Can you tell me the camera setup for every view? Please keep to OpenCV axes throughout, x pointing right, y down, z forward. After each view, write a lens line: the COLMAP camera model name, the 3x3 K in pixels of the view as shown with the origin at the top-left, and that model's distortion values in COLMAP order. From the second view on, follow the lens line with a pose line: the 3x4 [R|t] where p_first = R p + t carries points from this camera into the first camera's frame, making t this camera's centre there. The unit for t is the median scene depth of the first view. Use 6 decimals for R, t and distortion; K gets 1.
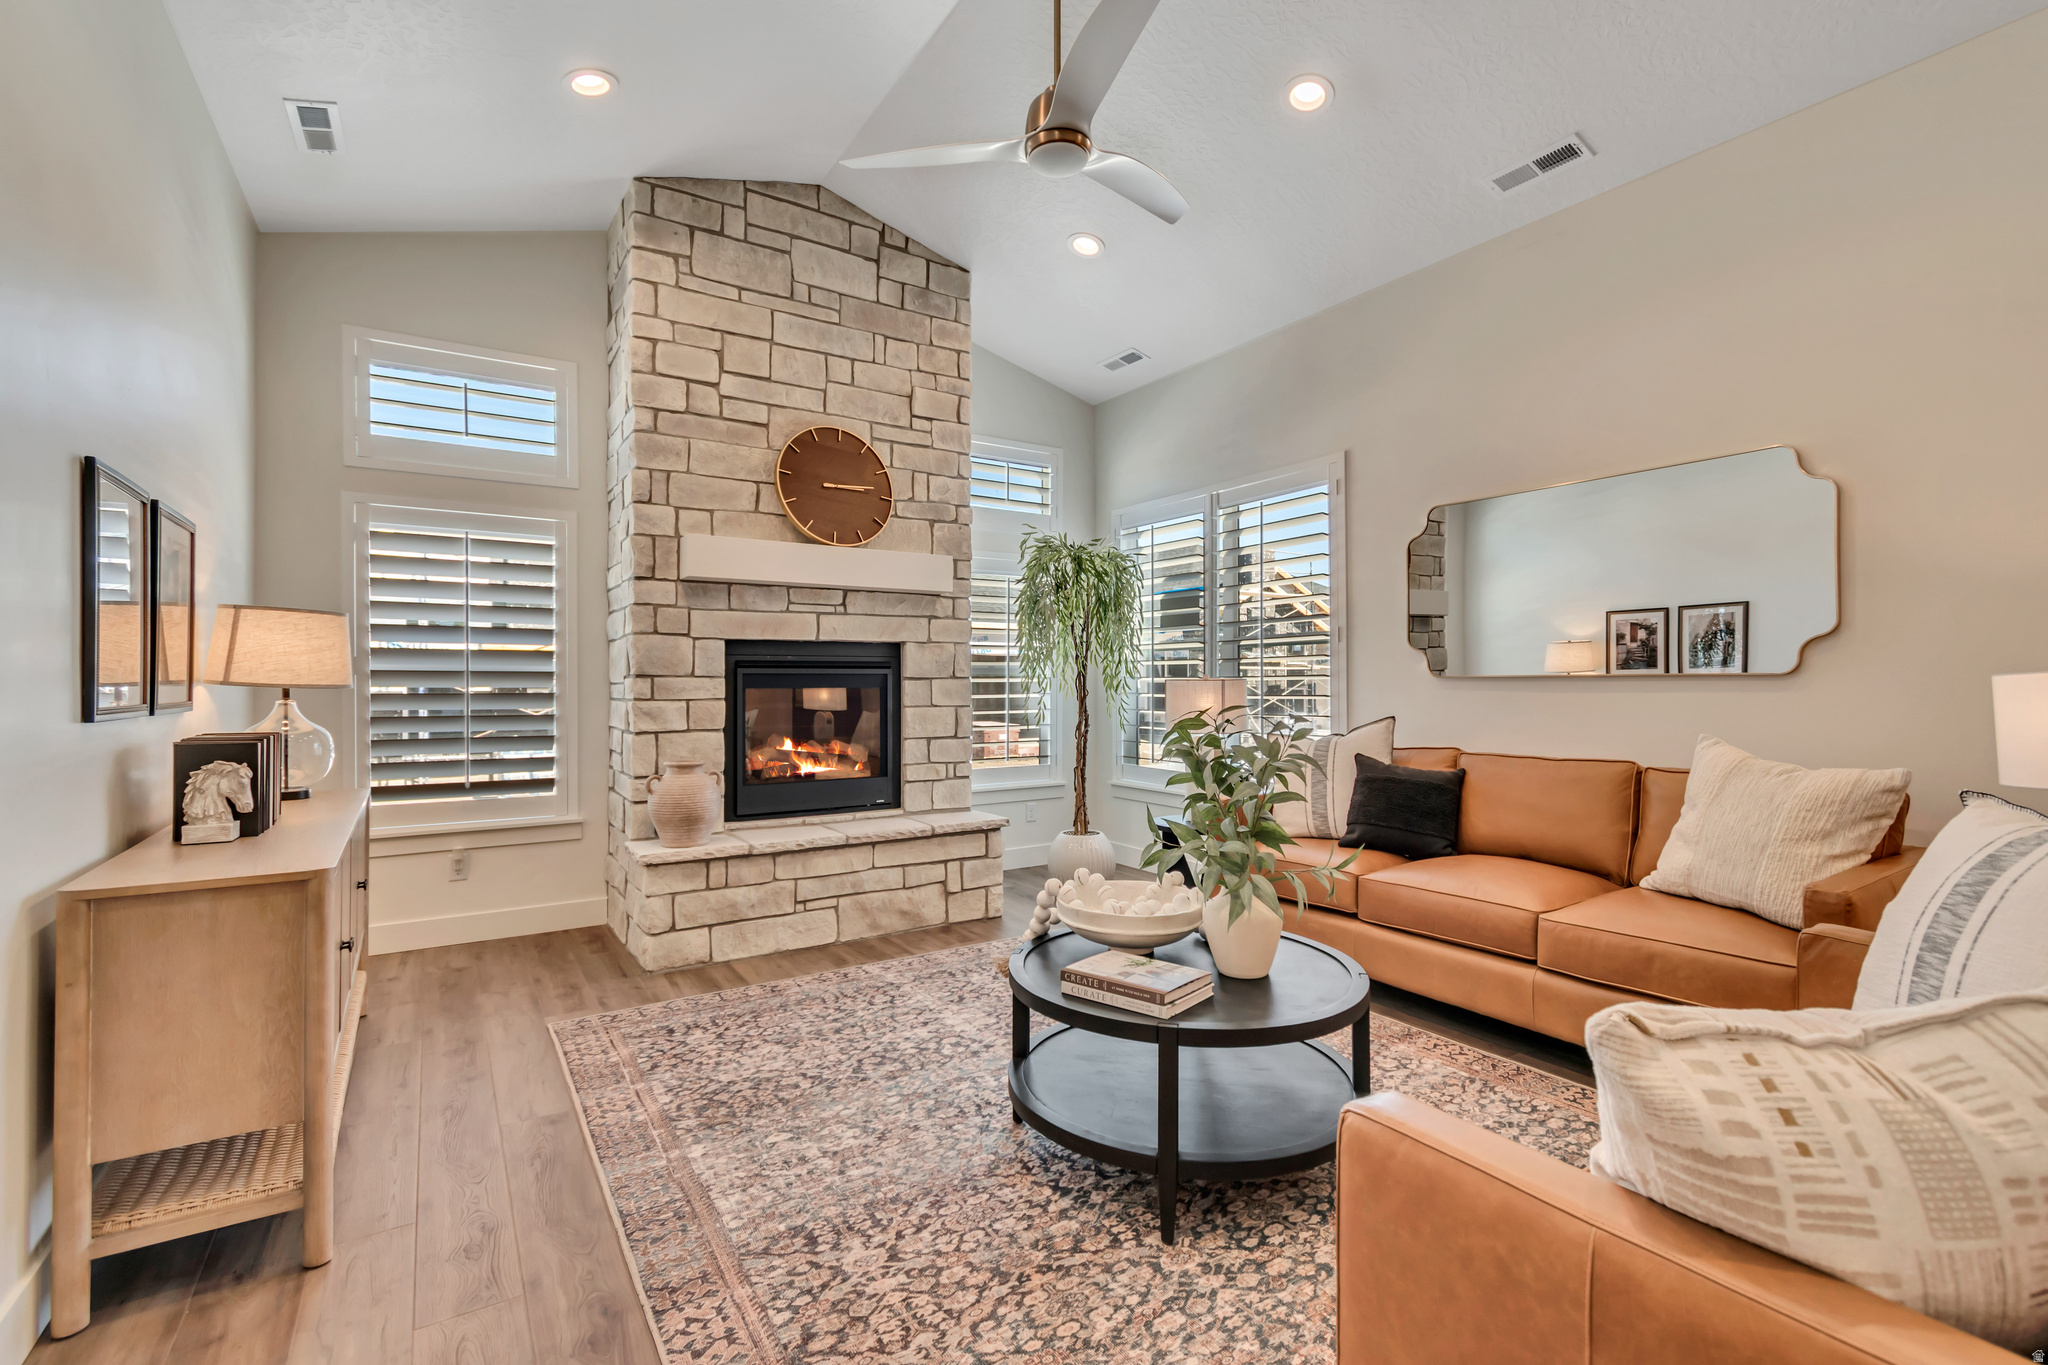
lens RADIAL K [[906.9, 0, 1024.0], [0, 906.9, 682.5], [0, 0, 1]] dist [0.001256, 0.000050]
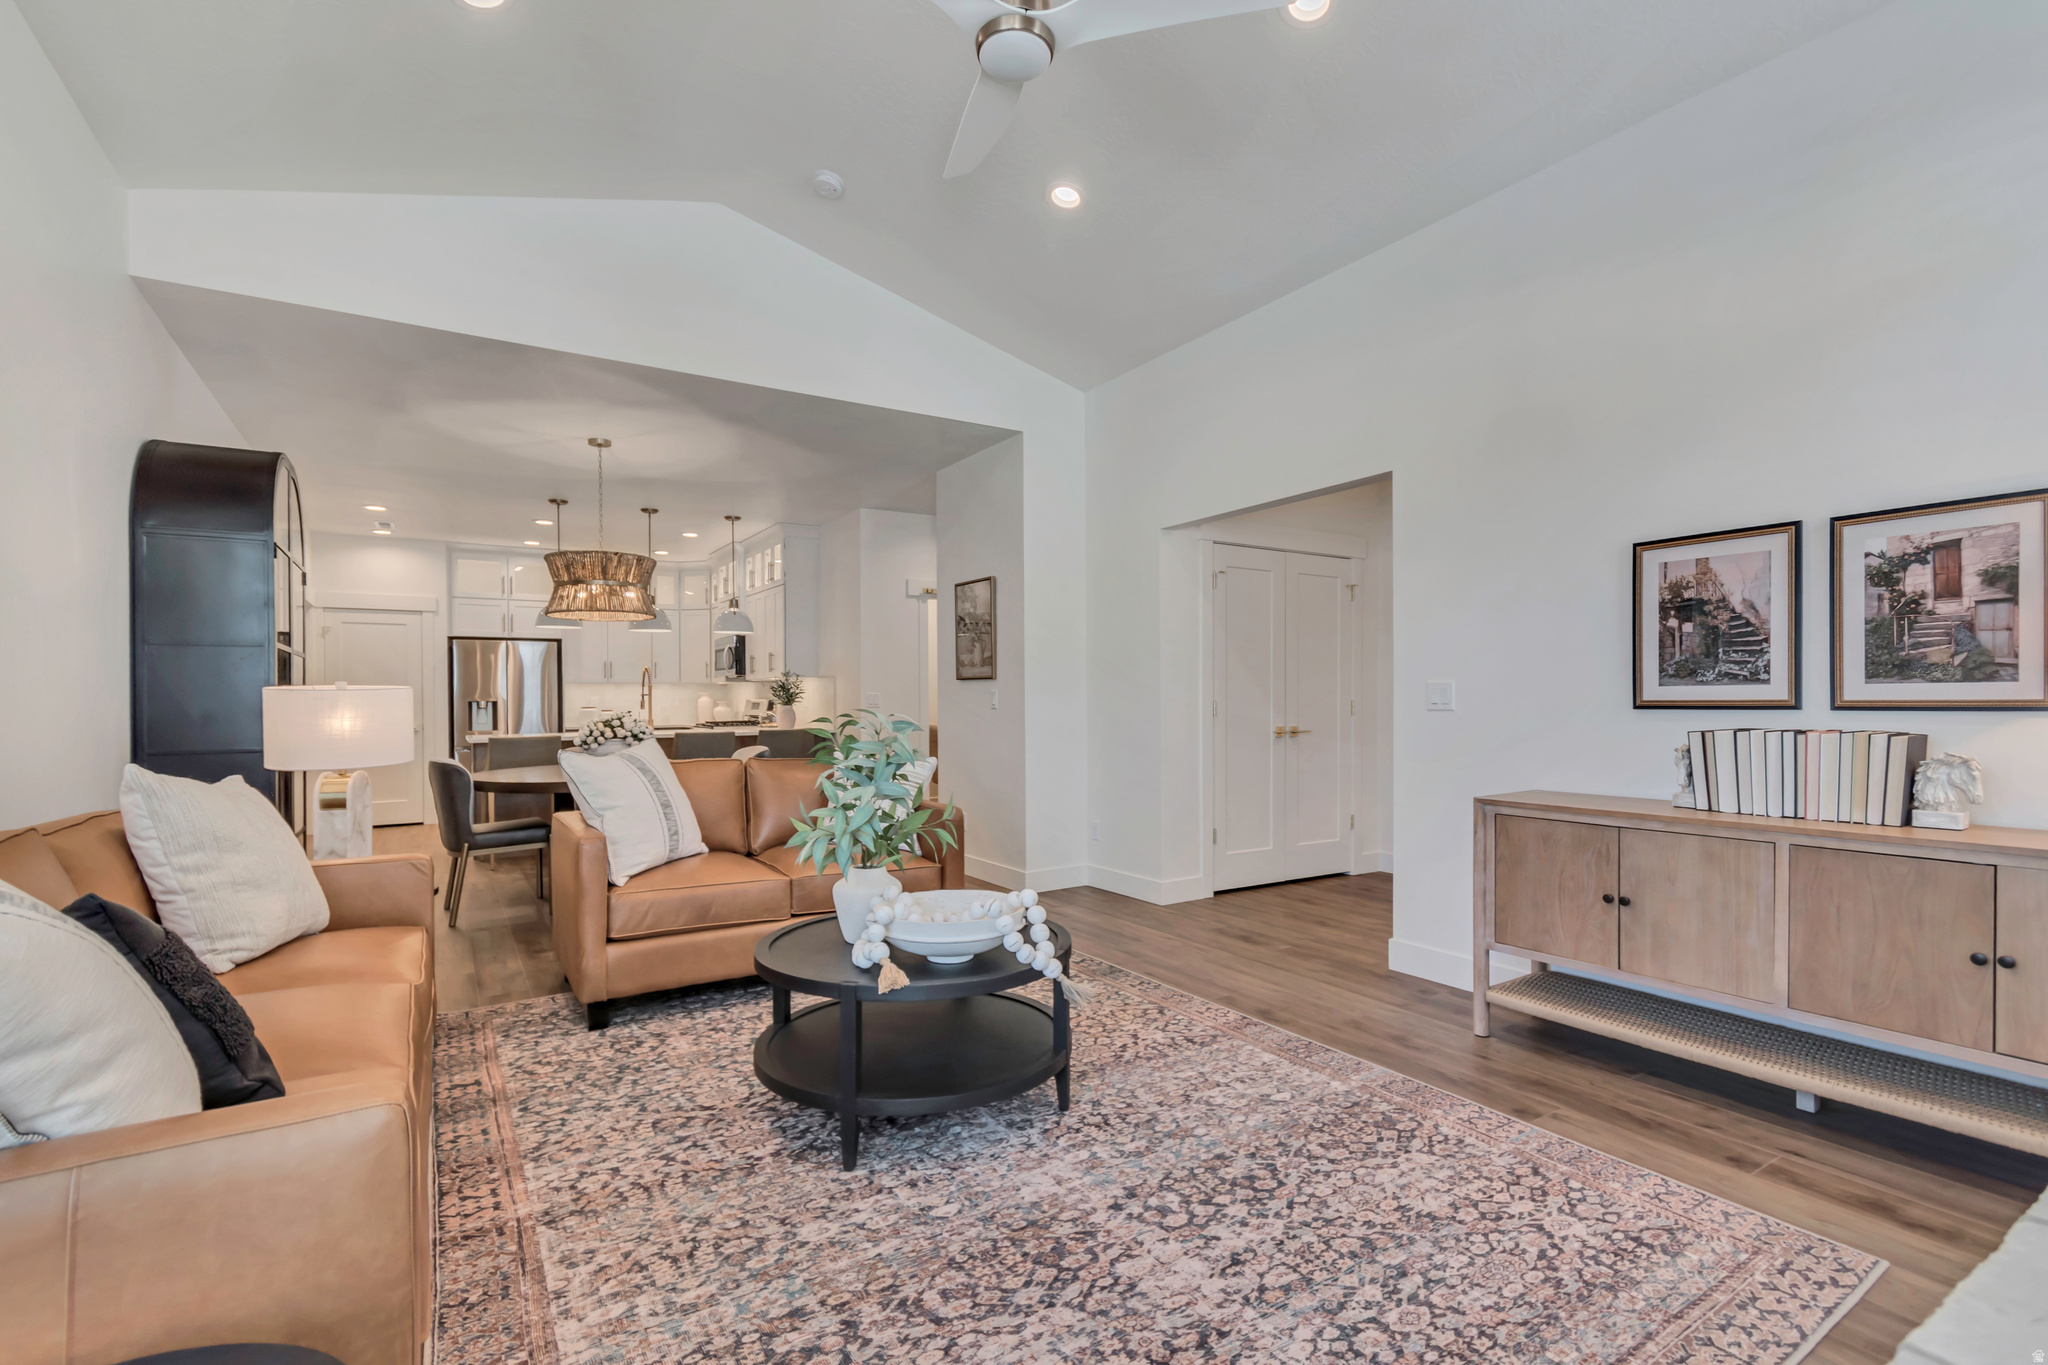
lens RADIAL K [[928.5, 0, 1022.4], [0, 928.5, 706.3], [0, 0, 1]] dist [0.013969, -0.000194]
pose [[-0.999847, 0.009346, 0.014757, 0.013561], [0.009472, 0.999919, 0.008490, 0.007723], [-0.014677, 0.008629, -0.999855, 1.250046]]
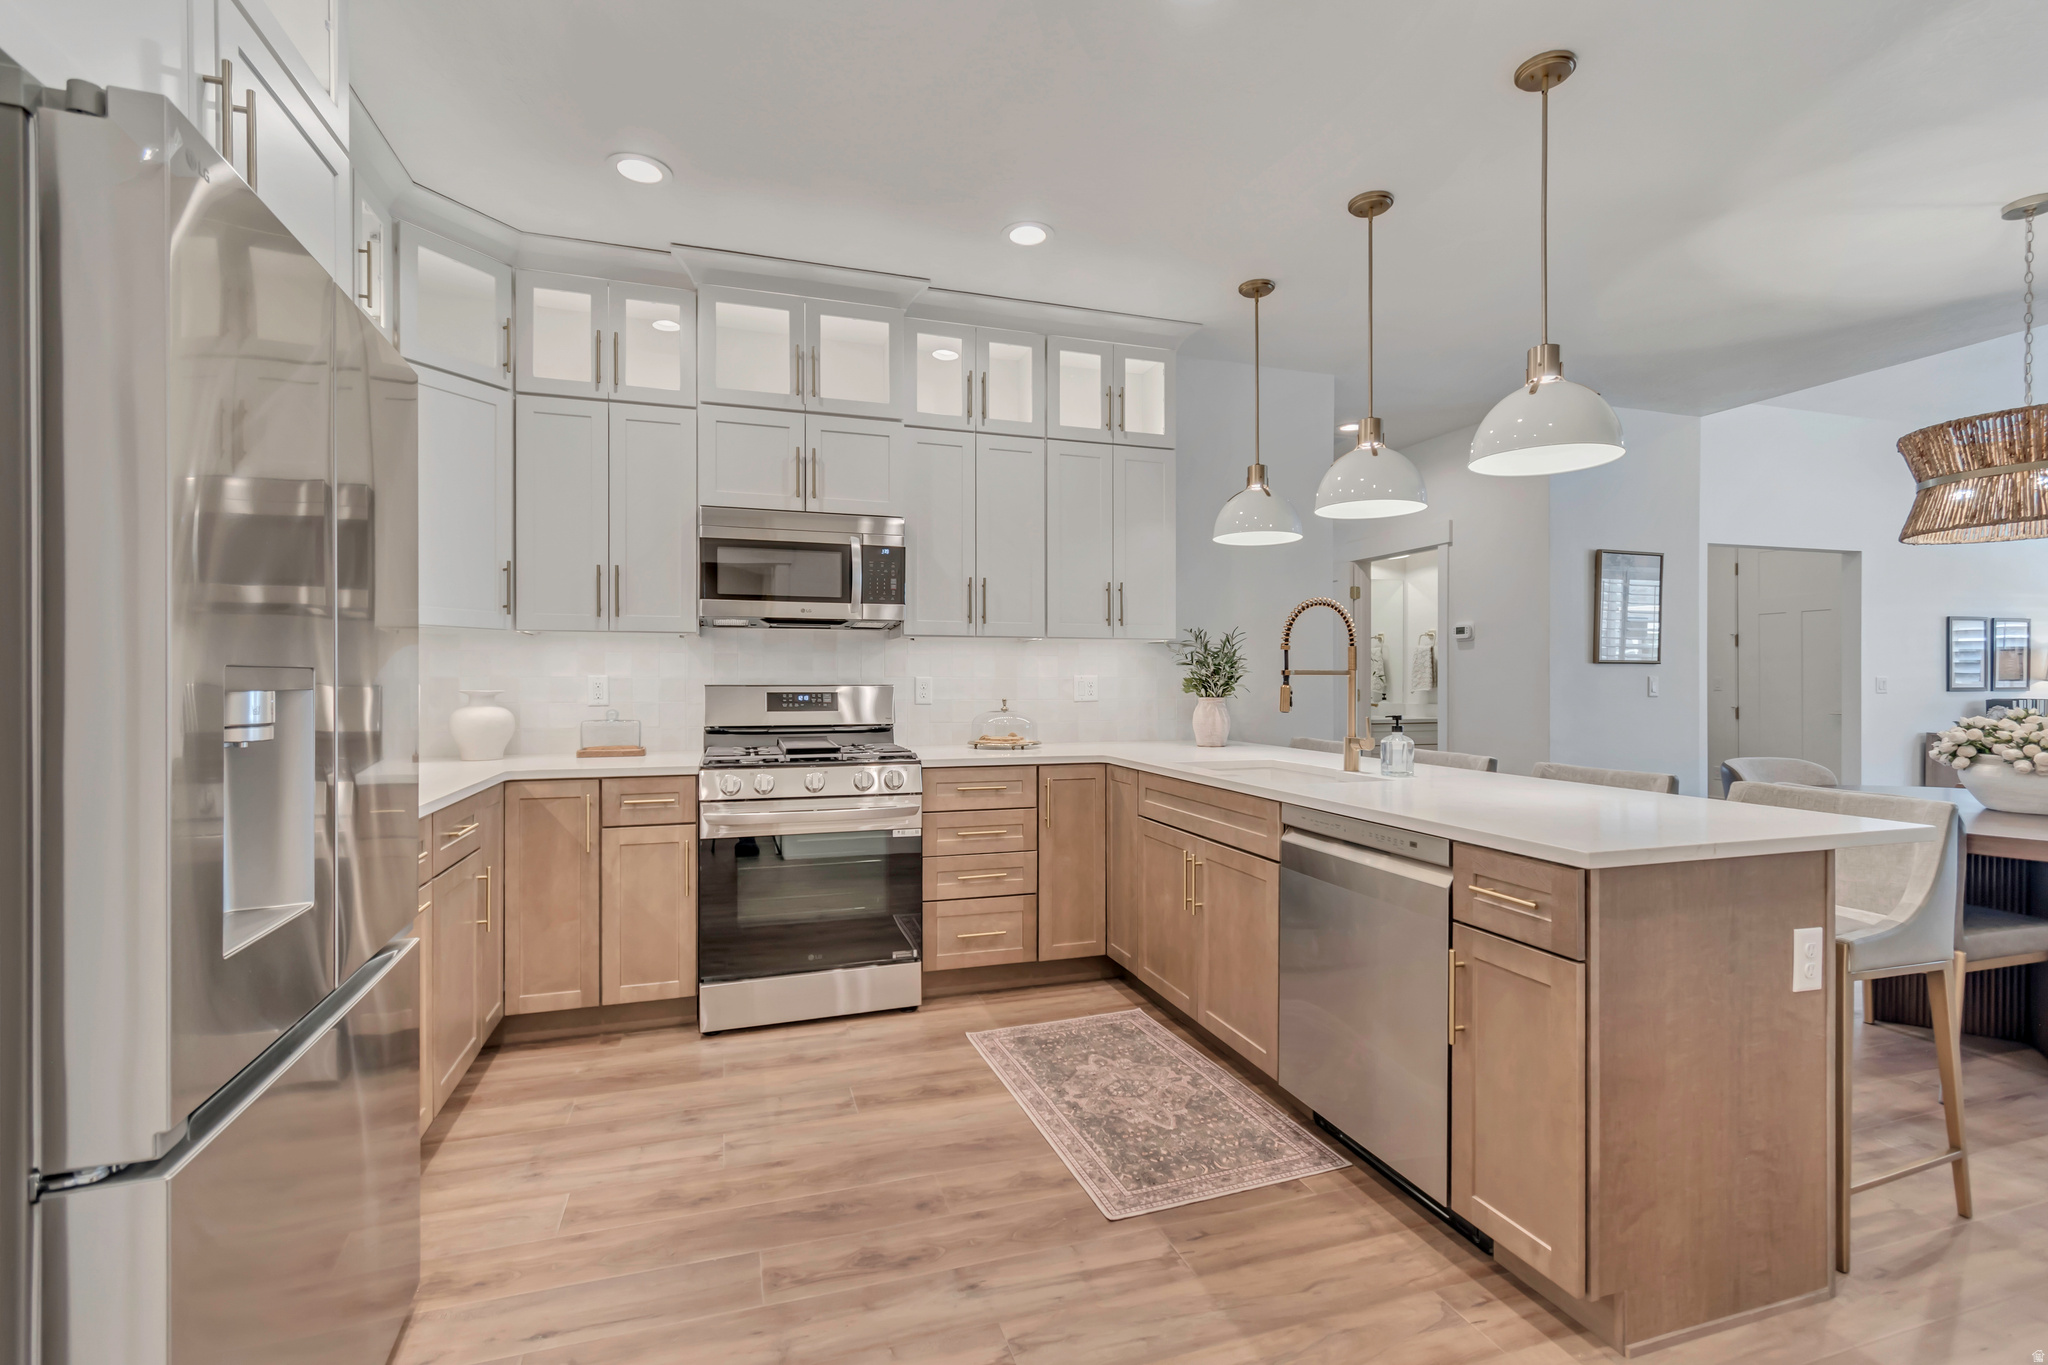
lens RADIAL K [[923.7, 0, 1025.8], [0, 923.7, 677.7], [0, 0, 1]] dist [-0.000605, -0.000573]
pose [[-0.264353, -0.003999, -0.964418, 1.579030], [0.002240, 0.999986, -0.004760, 0.000769], [0.964424, -0.003419, -0.264340, -0.707527]]
